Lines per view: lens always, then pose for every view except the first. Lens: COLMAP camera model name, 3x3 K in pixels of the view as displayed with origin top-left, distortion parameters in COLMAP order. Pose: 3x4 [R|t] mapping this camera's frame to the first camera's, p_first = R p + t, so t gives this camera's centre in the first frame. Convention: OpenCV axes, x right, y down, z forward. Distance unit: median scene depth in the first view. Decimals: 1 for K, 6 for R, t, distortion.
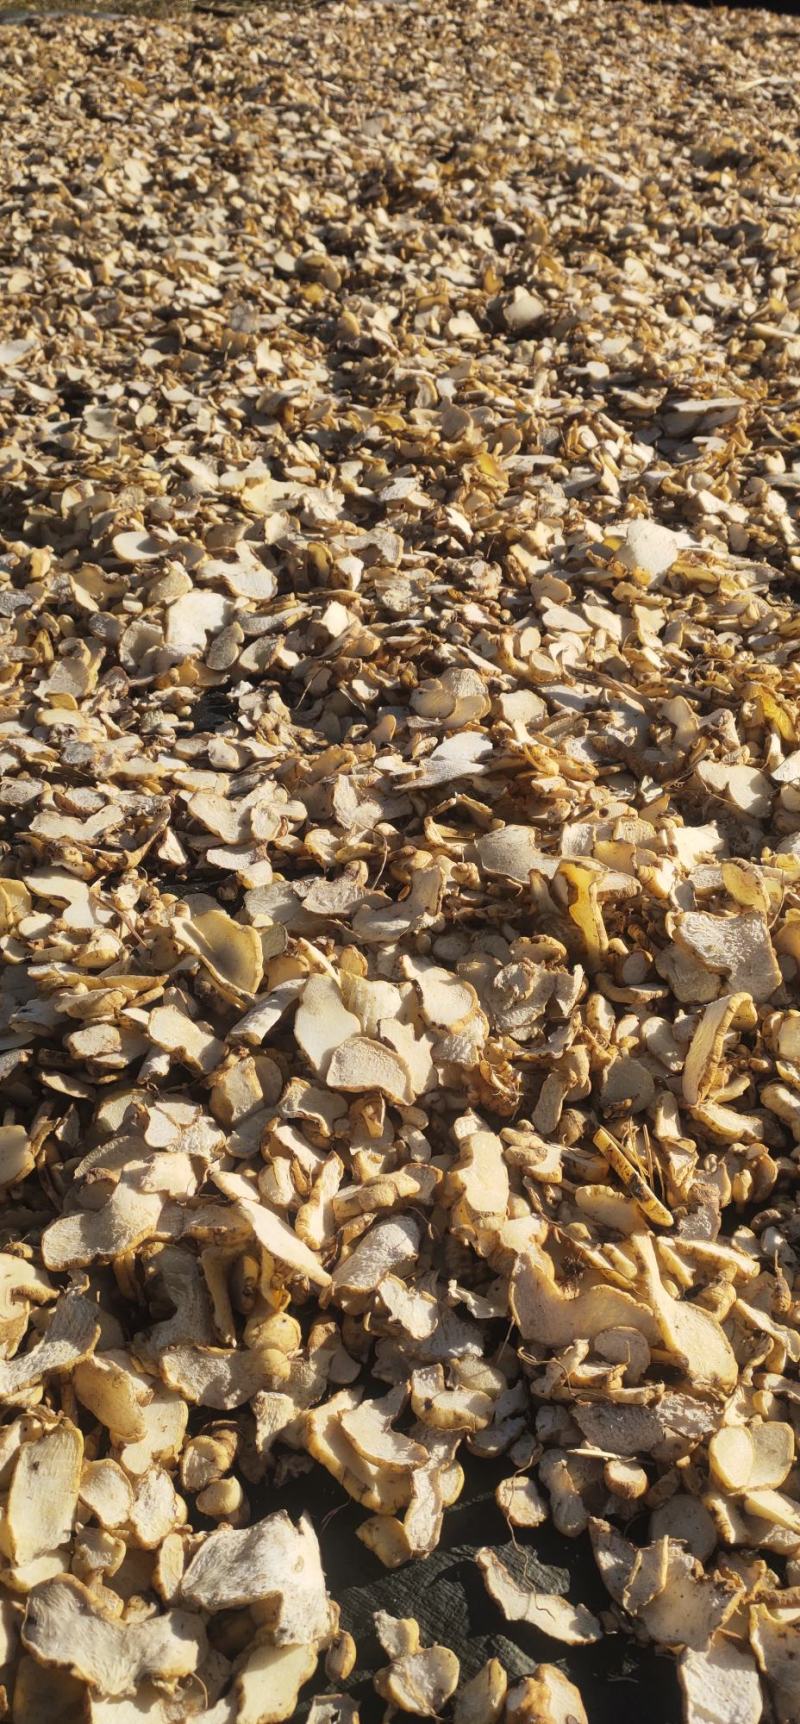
lens RADIAL K [[1223.3, 0, 400.0], [0, 1223.3, 862.0], [0, 0, 1]] dist [0.058623, -0.064266]
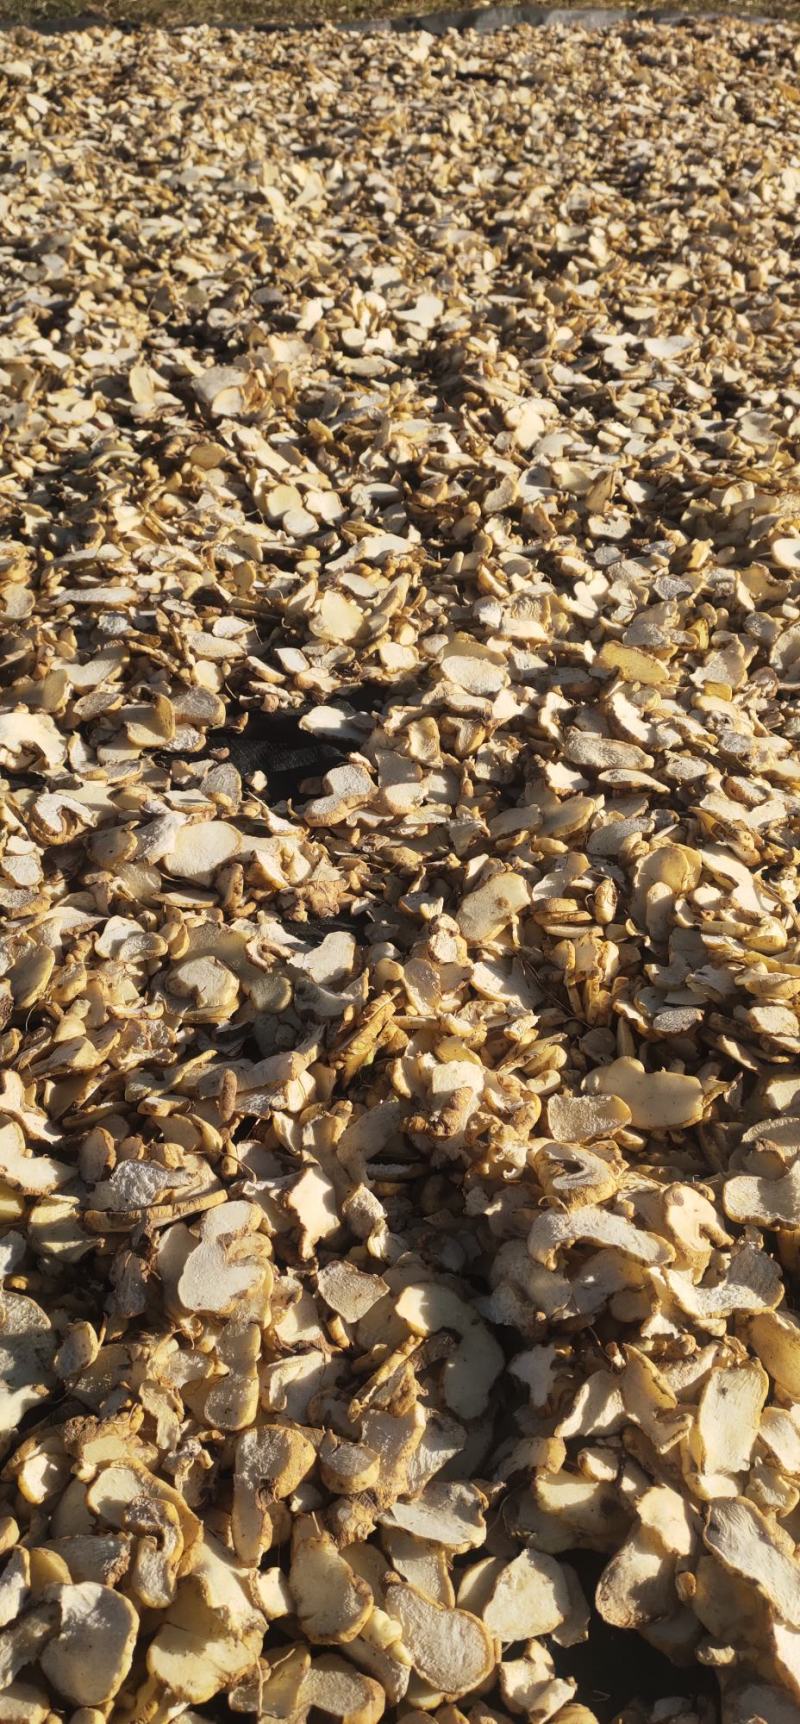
lens RADIAL K [[1223.3, 0, 400.0], [0, 1223.3, 862.0], [0, 0, 1]] dist [0.058623, -0.064266]
pose [[0.925846, 0.246461, -0.286472, -0.126196], [-0.245977, 0.968520, 0.038277, 0.024145], [0.286887, 0.035027, 0.957324, -0.045639]]
